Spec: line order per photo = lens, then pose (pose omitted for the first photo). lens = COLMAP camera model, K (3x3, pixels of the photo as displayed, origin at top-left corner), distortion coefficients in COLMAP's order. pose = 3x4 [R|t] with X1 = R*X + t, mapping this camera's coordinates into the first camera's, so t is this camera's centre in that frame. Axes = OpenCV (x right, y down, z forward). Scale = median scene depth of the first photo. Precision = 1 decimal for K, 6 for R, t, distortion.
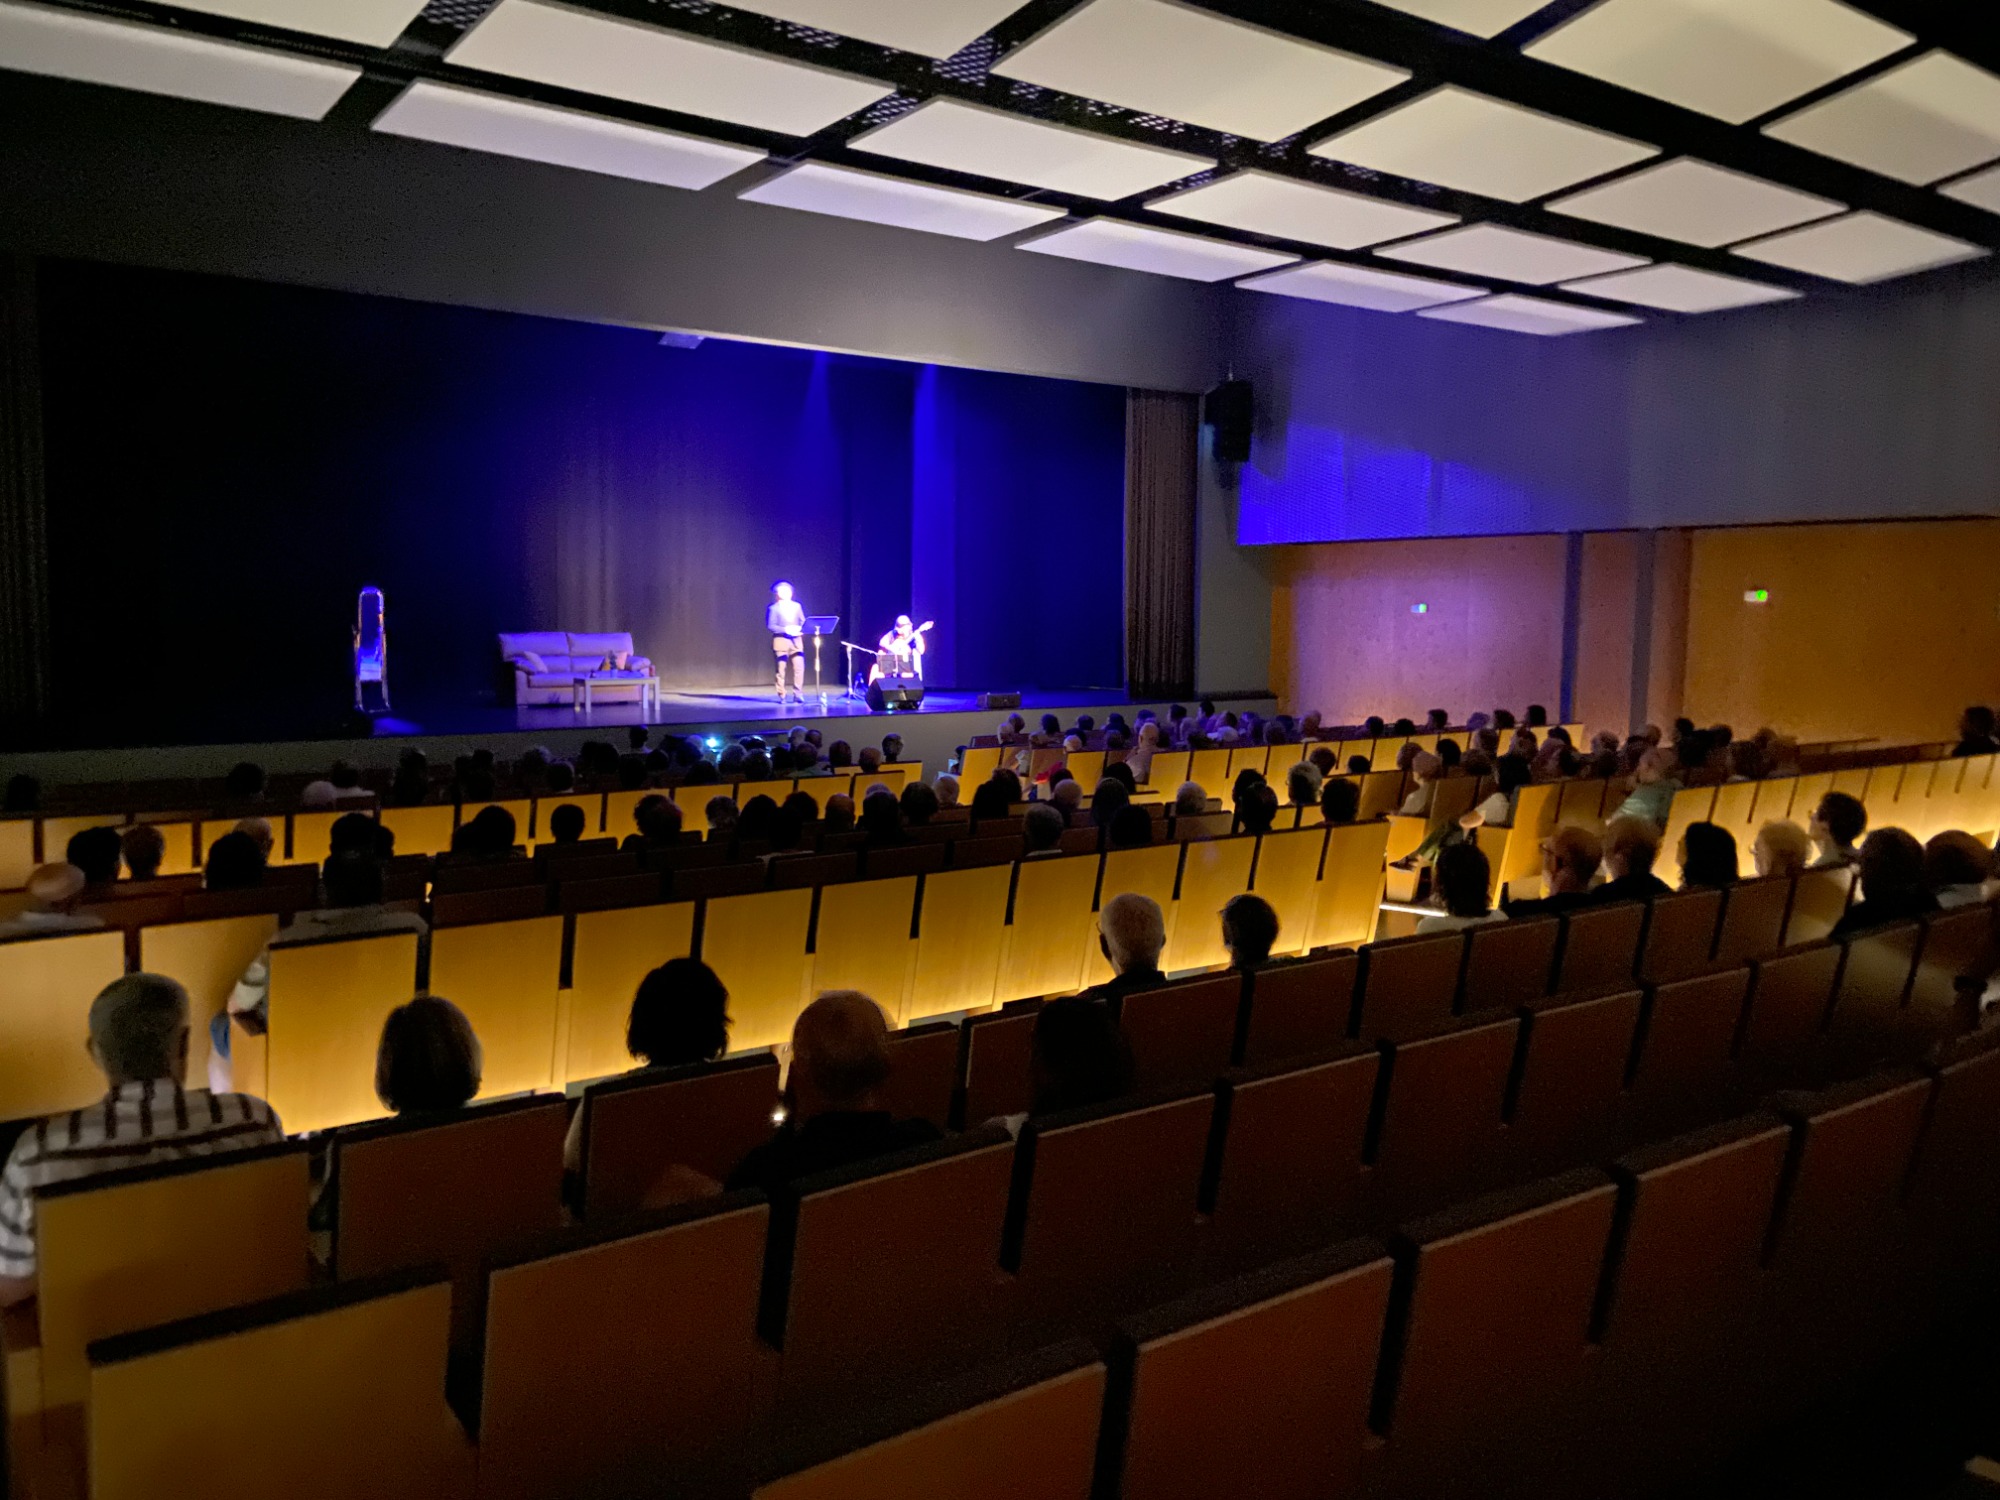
lens RADIAL K [[1520.7, 0, 1000.0], [0, 1520.7, 750.0], [0, 0, 1]] dist [0.113762, -0.158057]
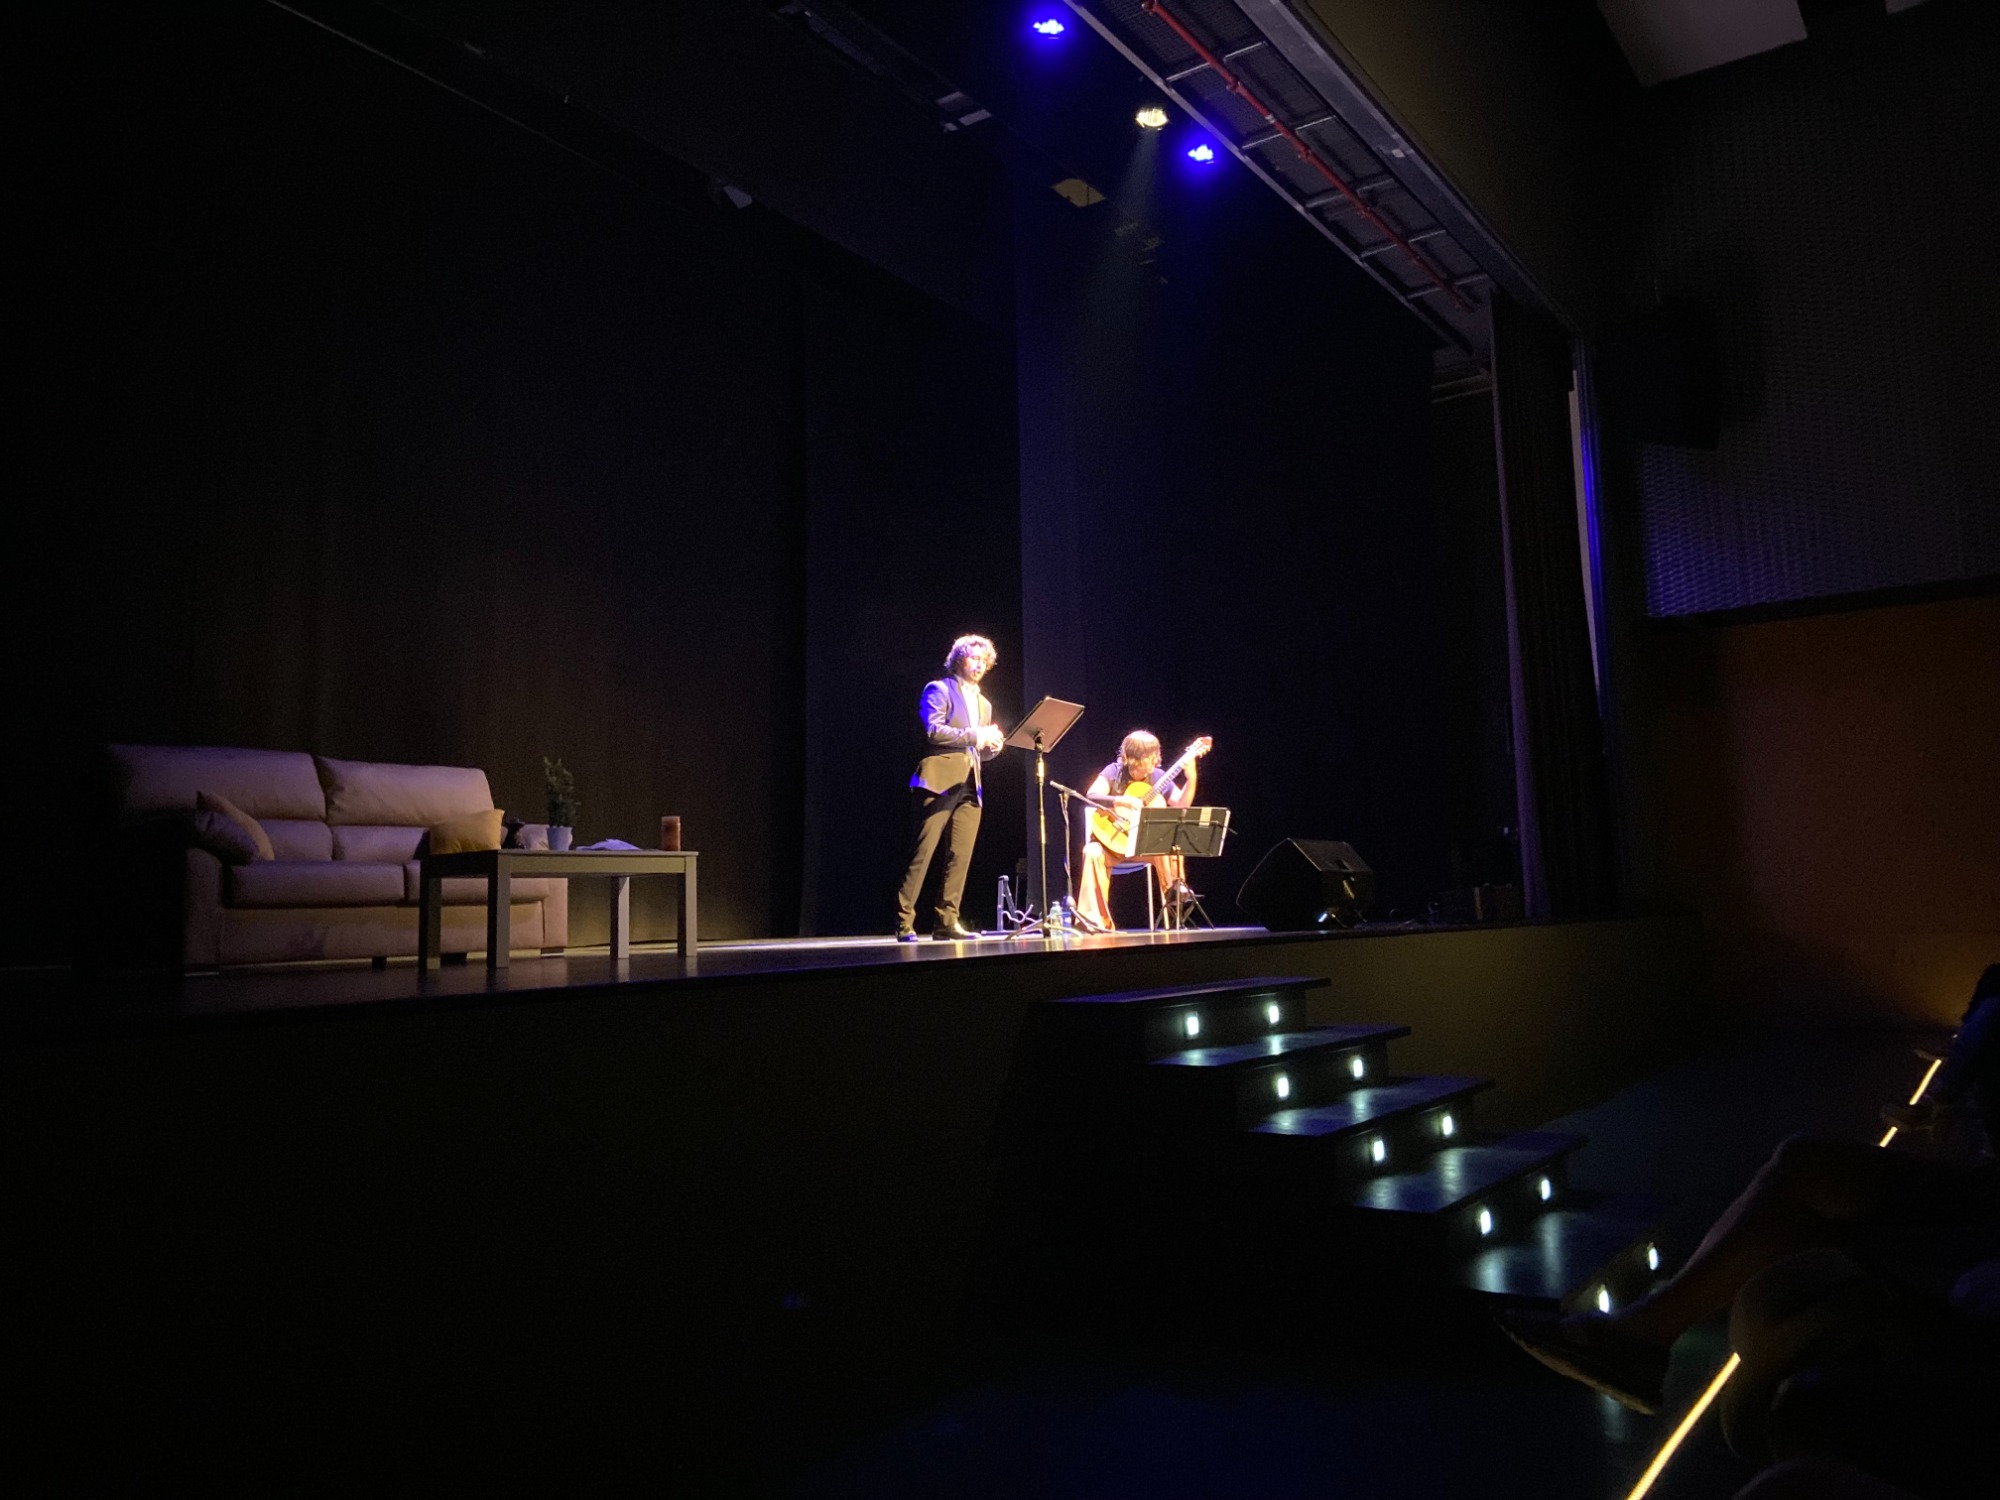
lens RADIAL K [[1520.7, 0, 1000.0], [0, 1520.7, 750.0], [0, 0, 1]] dist [0.113762, -0.158057]
pose [[0.942776, -0.000013, 0.333427, -0.259768], [0.068562, 0.978638, -0.193824, -0.001586], [-0.326302, 0.205593, 0.922637, 0.651925]]
